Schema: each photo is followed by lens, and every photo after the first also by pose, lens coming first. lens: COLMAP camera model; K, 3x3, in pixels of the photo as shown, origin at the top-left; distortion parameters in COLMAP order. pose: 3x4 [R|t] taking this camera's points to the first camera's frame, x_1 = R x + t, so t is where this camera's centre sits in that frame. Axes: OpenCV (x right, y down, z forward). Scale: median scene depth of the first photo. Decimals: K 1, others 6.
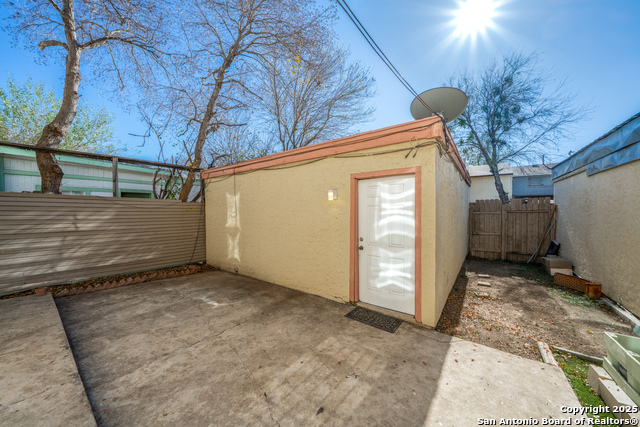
lens RADIAL K [[221.2, 0, 320.9], [0, 221.2, 214.3], [0, 0, 1]] dist [-0.009894, 0.000369]
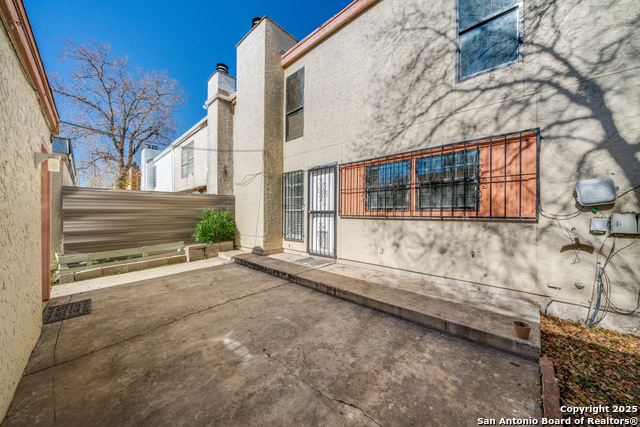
lens RADIAL K [[221.2, 0, 315.4], [0, 221.2, 212.5], [0, 0, 1]] dist [-0.009894, 0.000369]
pose [[-0.990901, -0.007336, 0.134391, -0.880338], [-0.006490, 0.999956, 0.006733, 0.053905], [-0.134434, 0.005800, -0.990906, 1.729651]]
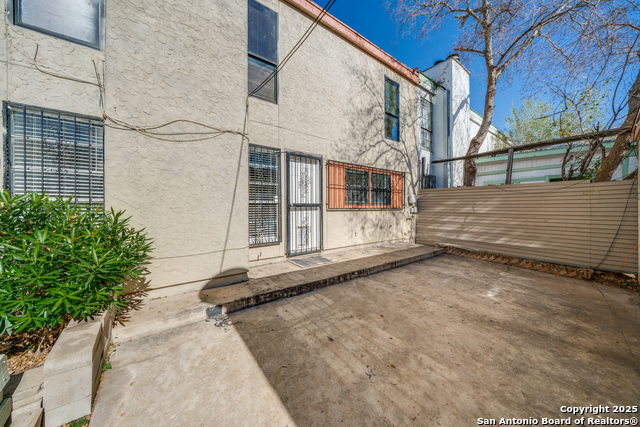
lens RADIAL K [[221.2, 0, 318.3], [0, 221.2, 207.3], [0, 0, 1]] dist [-0.009894, 0.000369]
pose [[-0.290618, -0.004270, -0.956829, 0.617124], [-0.013836, 0.999904, -0.000260, 0.075849], [0.956739, 0.013163, -0.290650, 0.654599]]
